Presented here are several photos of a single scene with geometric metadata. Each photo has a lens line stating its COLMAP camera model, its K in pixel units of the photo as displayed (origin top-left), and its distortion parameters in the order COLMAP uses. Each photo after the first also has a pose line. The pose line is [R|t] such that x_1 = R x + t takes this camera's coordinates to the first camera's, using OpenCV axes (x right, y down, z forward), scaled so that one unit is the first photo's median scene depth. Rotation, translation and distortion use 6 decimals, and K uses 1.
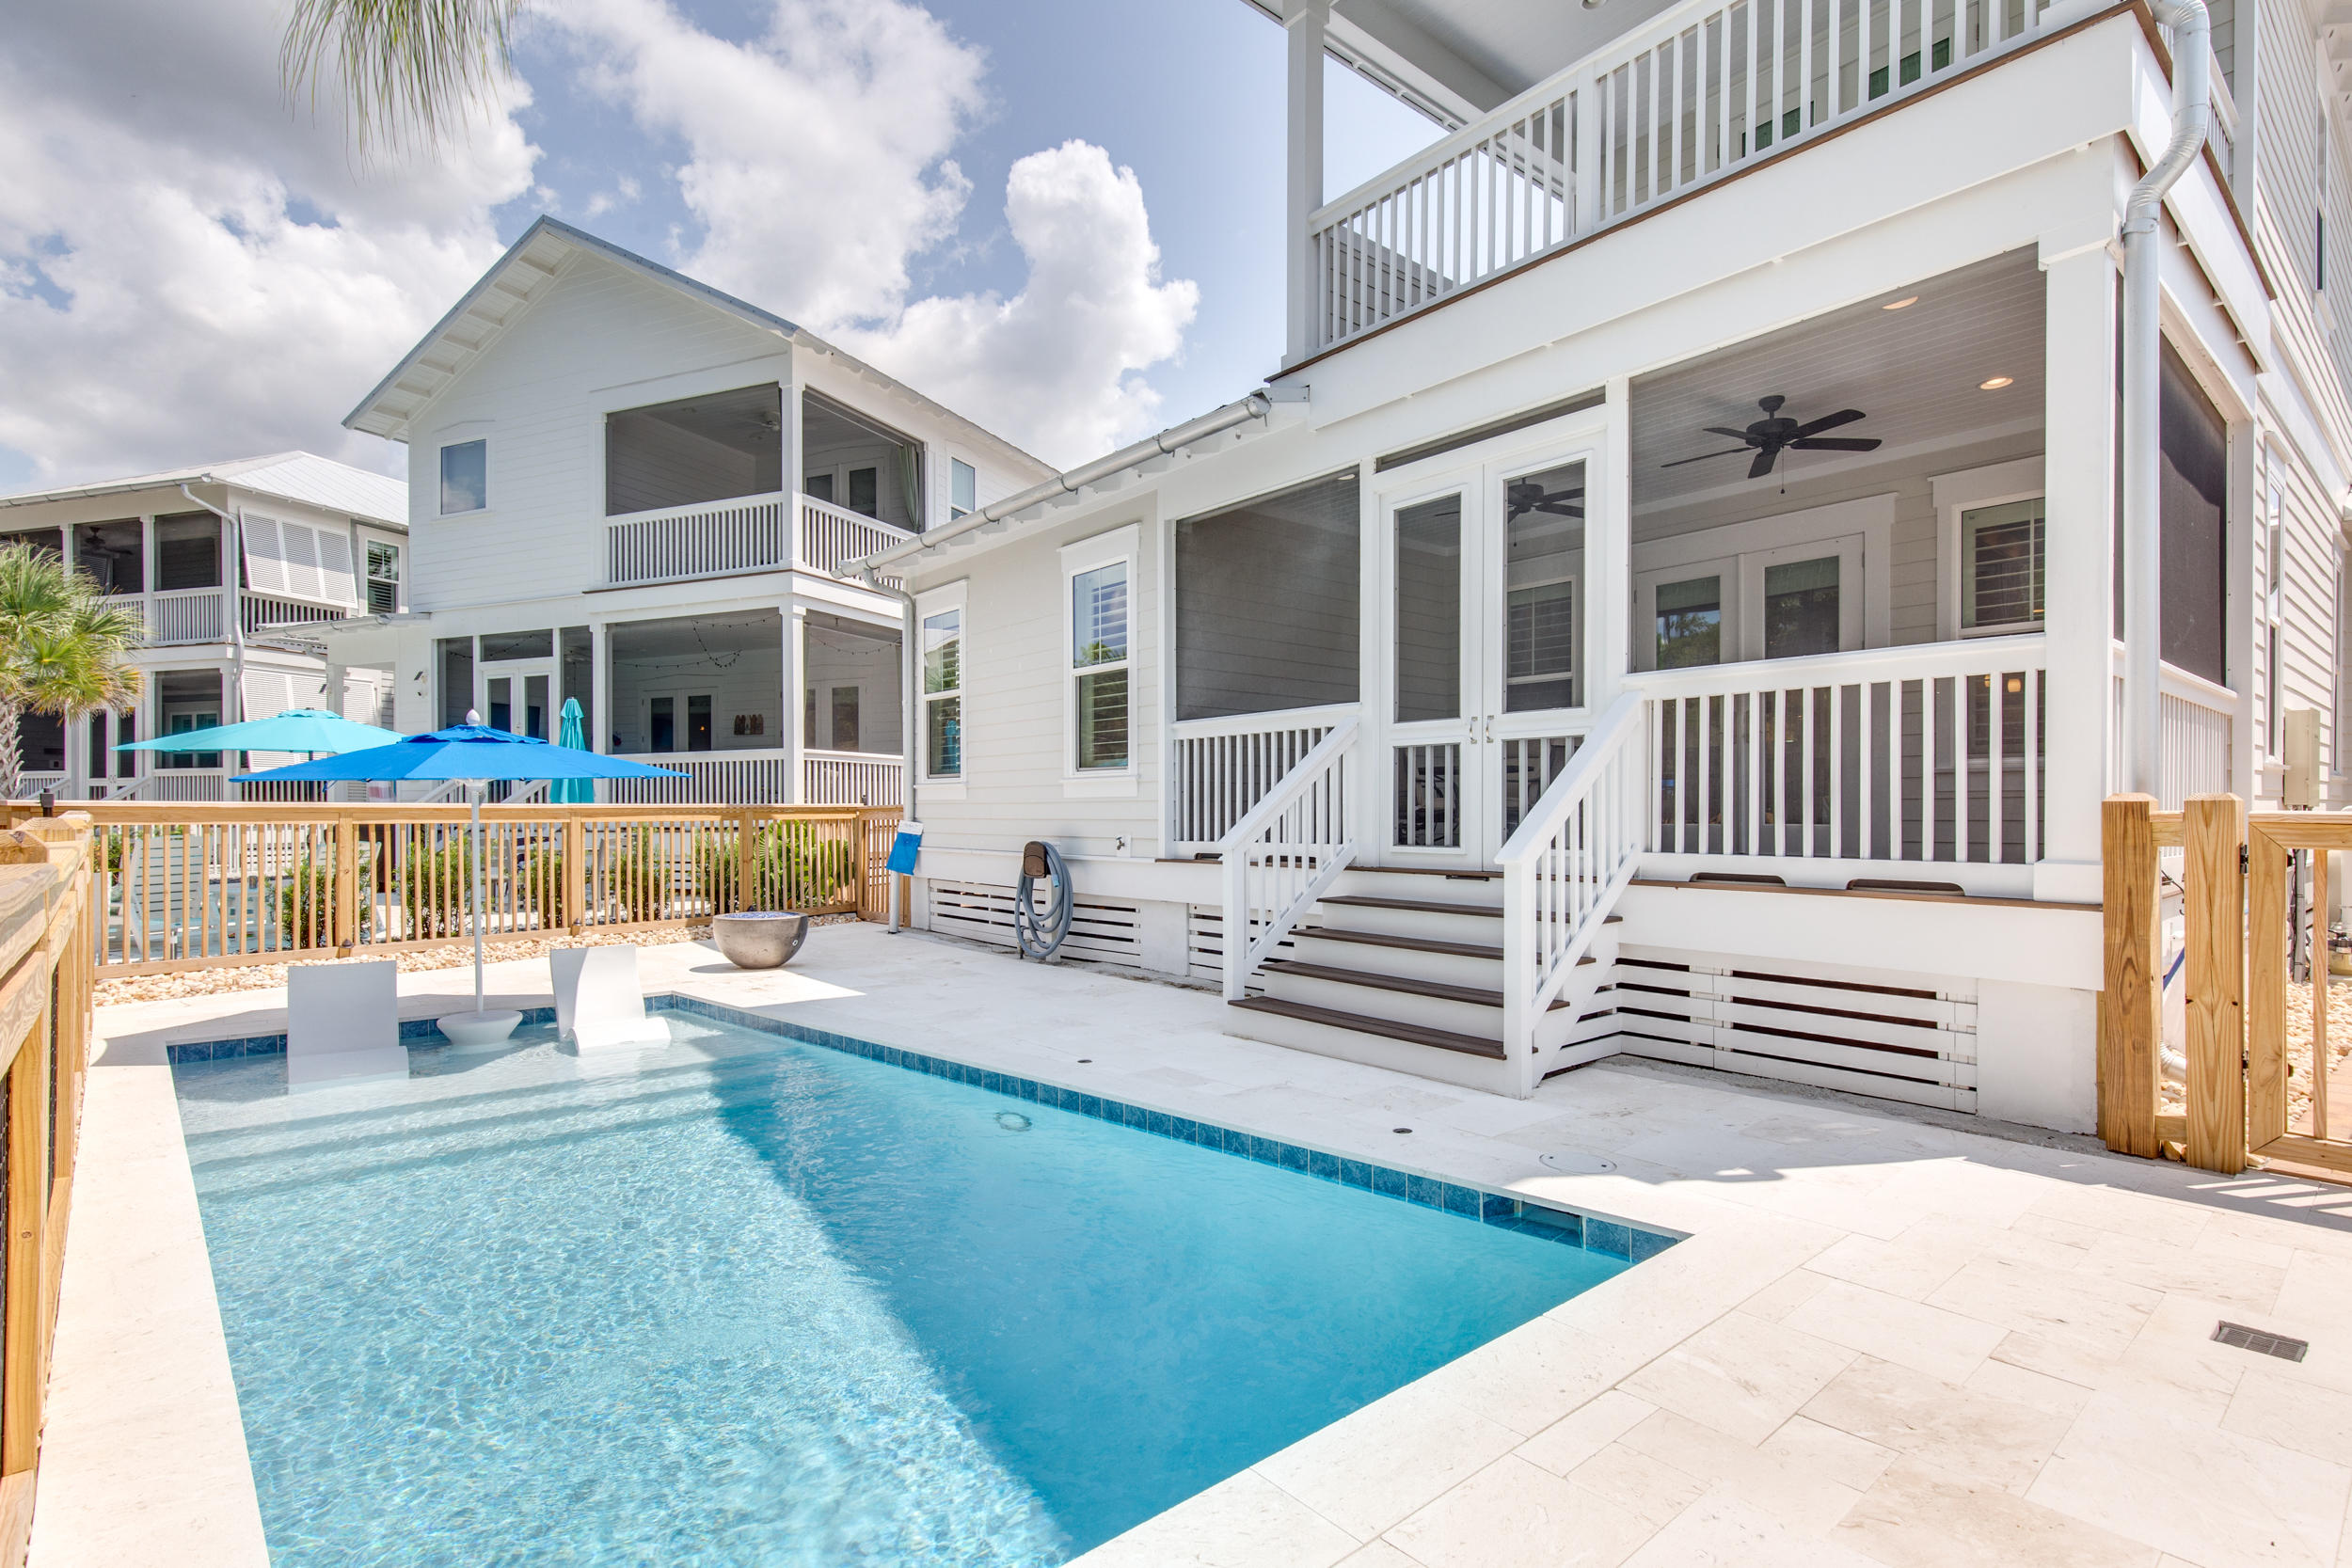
lens RADIAL K [[1123.6, 0, 1182.9], [0, 1123.6, 805.2], [0, 0, 1]] dist [0.001924, 0.000239]
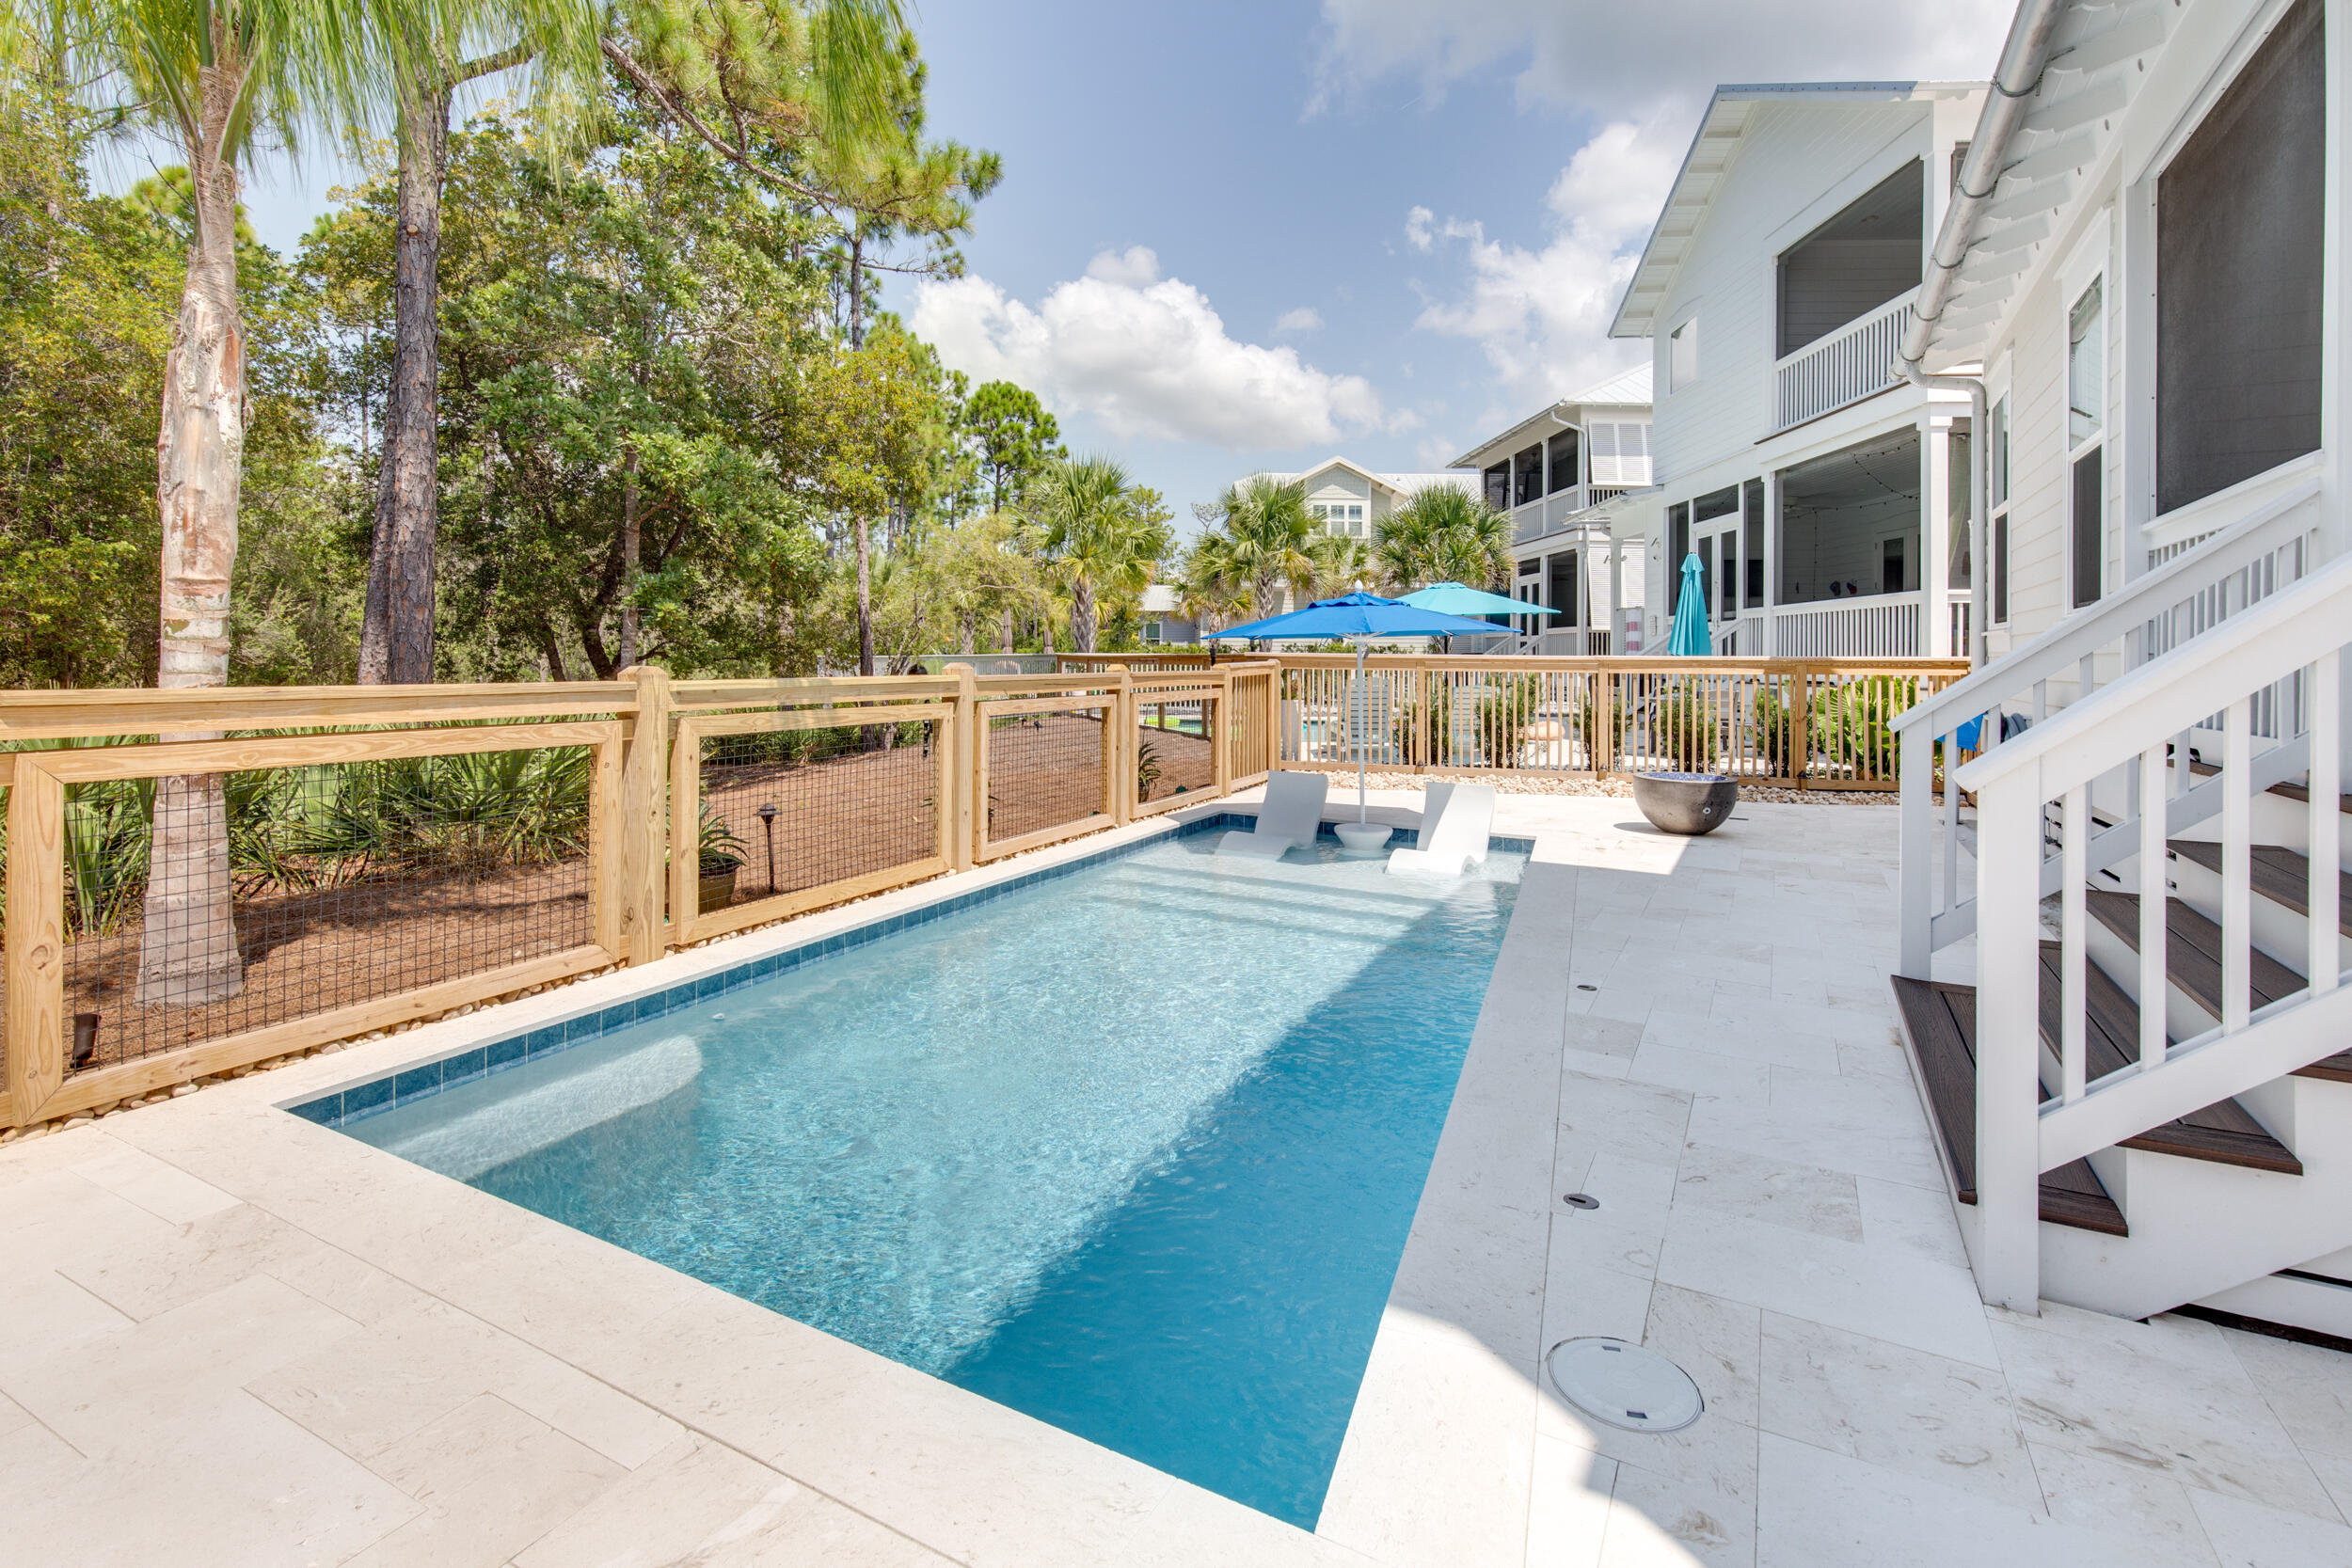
lens RADIAL K [[1104.8, 0, 1175.6], [0, 1104.8, 655.4], [0, 0, 1]] dist [-0.005656, -0.000670]
pose [[0.343448, 0.000615, -0.939172, 0.220481], [-0.002781, 0.999996, -0.000362, 0.000156], [0.939168, 0.002736, 0.343448, 0.195188]]
